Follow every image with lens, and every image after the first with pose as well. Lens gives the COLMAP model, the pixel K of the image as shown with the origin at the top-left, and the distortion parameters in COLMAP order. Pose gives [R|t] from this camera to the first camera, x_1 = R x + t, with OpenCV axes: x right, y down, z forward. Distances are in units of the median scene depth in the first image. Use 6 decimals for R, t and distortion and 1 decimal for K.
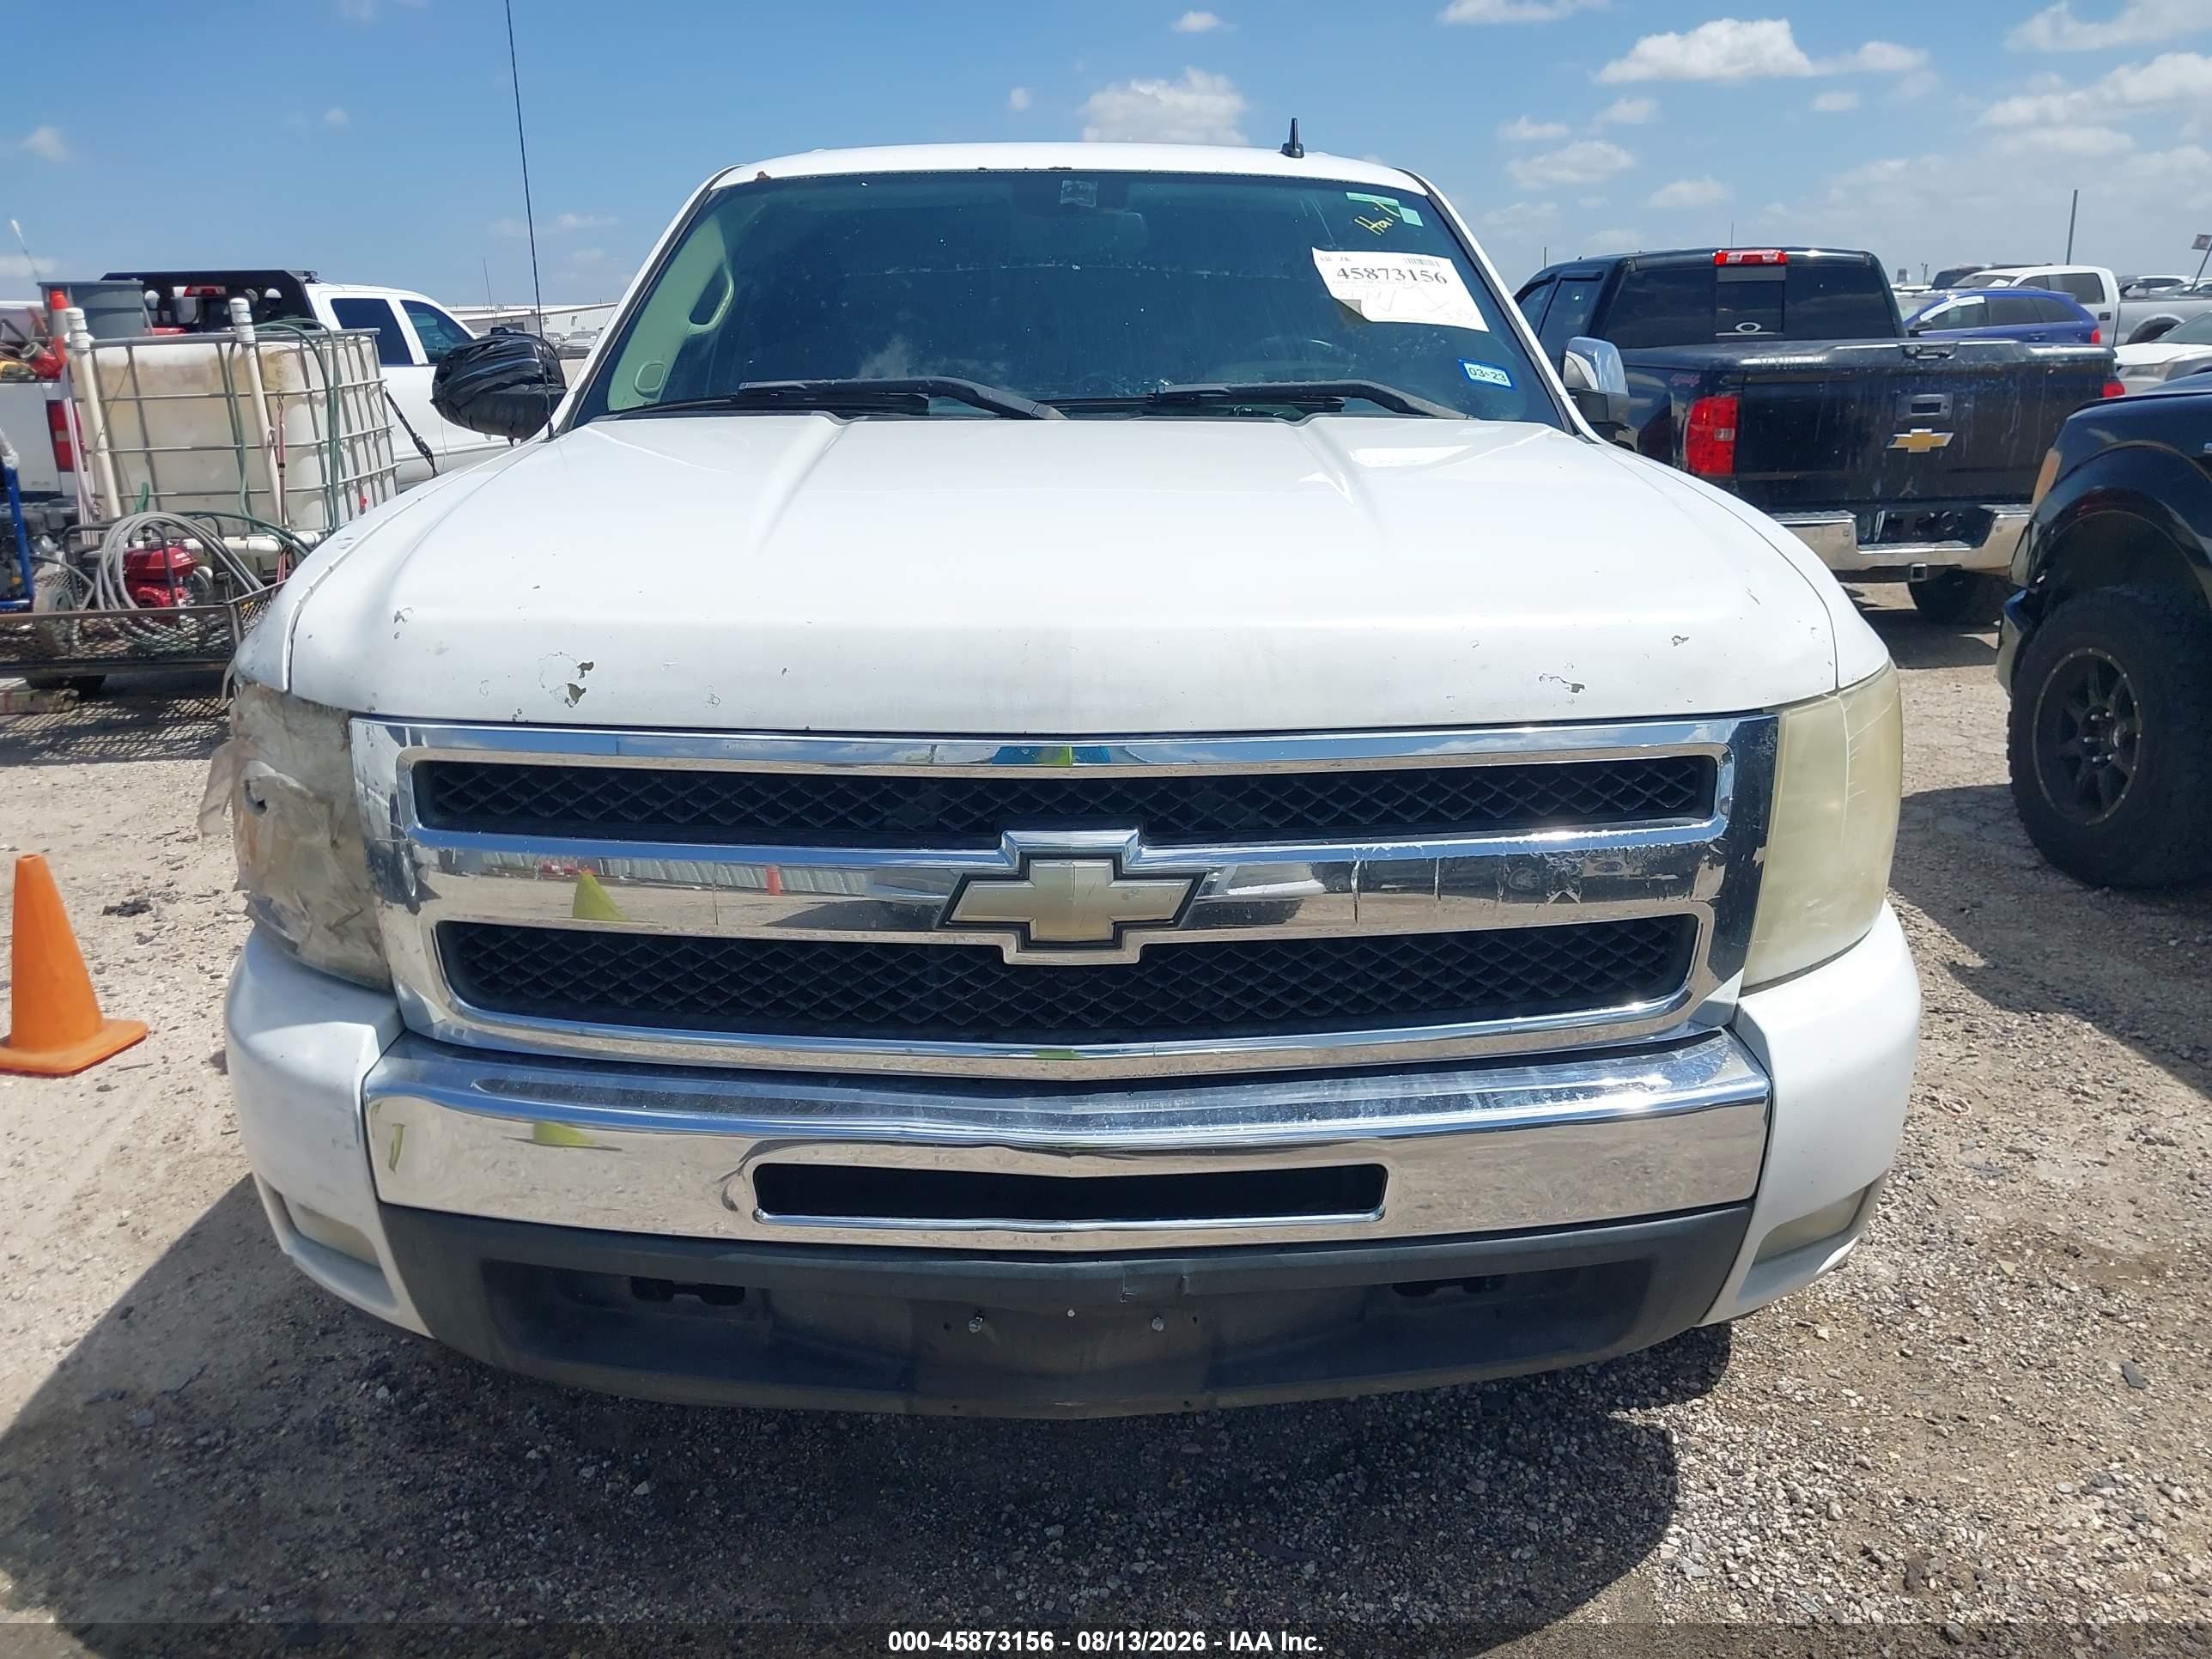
lens RADIAL K [[1778.9, 0, 1102.9], [0, 1778.9, 808.4], [0, 0, 1]] dist [-0.004342, 0.002189]
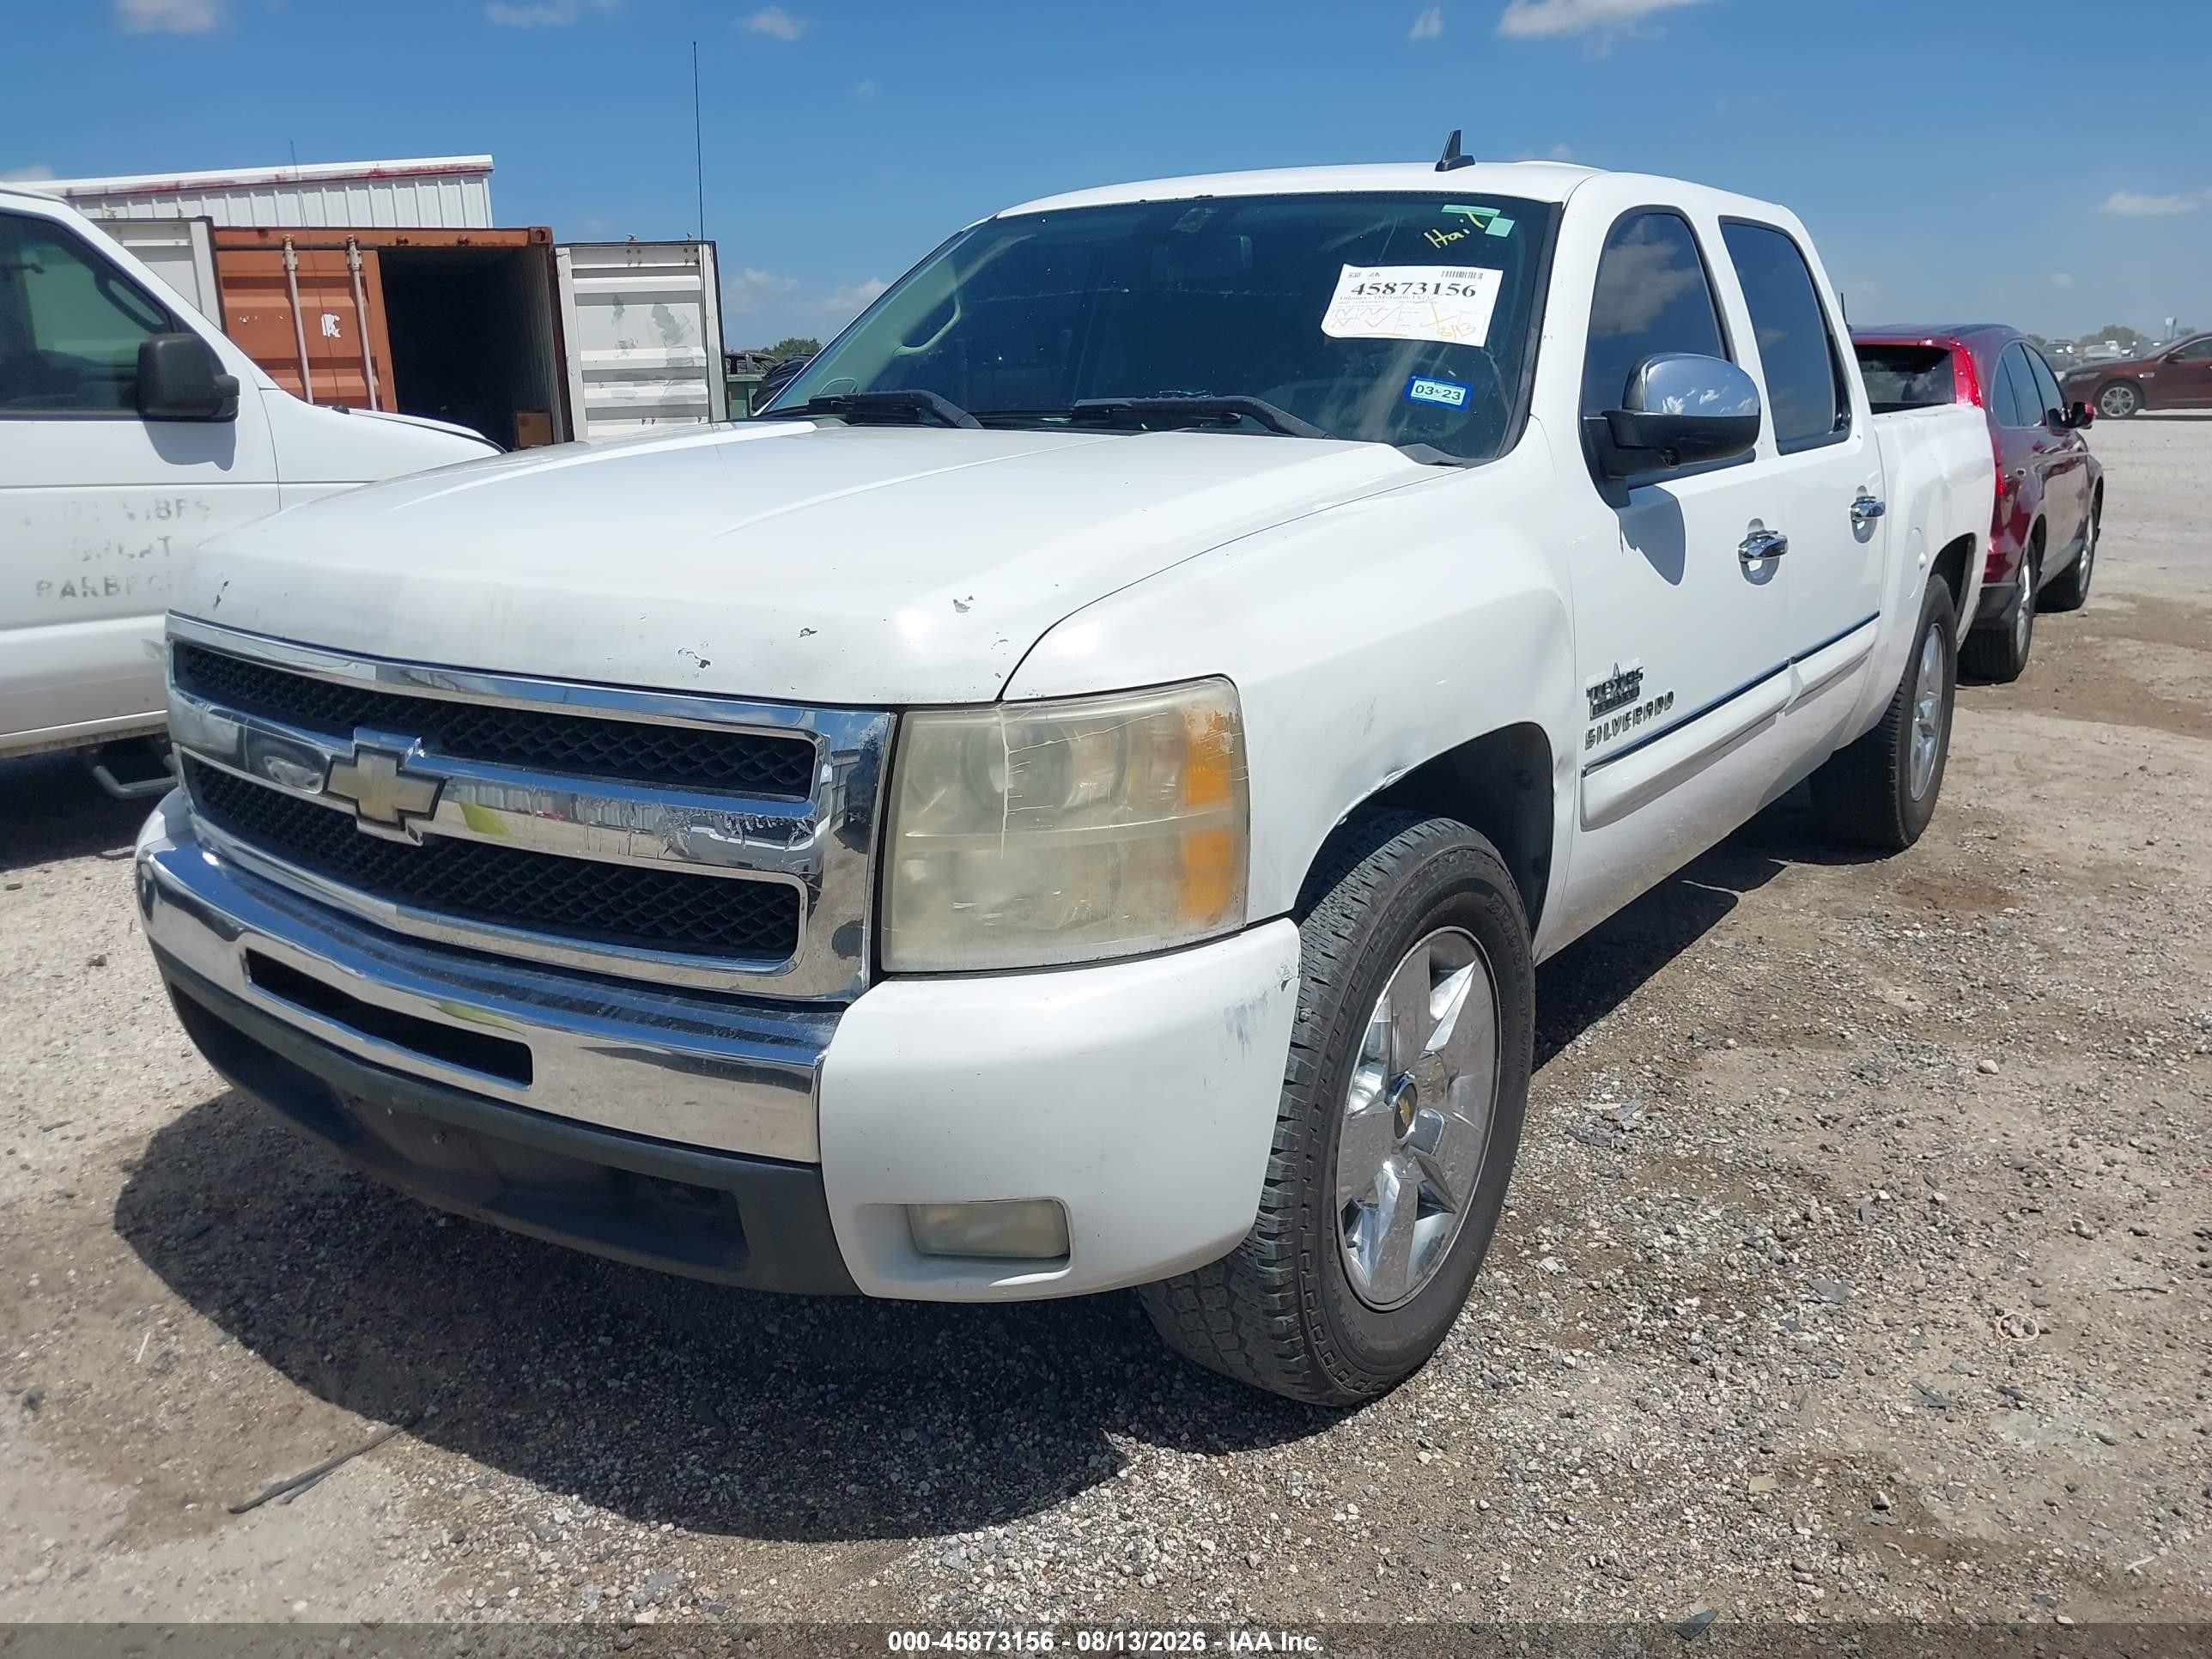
lens RADIAL K [[1778.9, 0, 1114.9], [0, 1778.9, 818.4], [0, 0, 1]] dist [-0.004342, 0.002189]
pose [[0.812972, 0.143054, -0.564457, 0.693843], [-0.147499, 0.988330, 0.038040, -0.032648], [0.563312, 0.052332, 0.824586, 0.143934]]
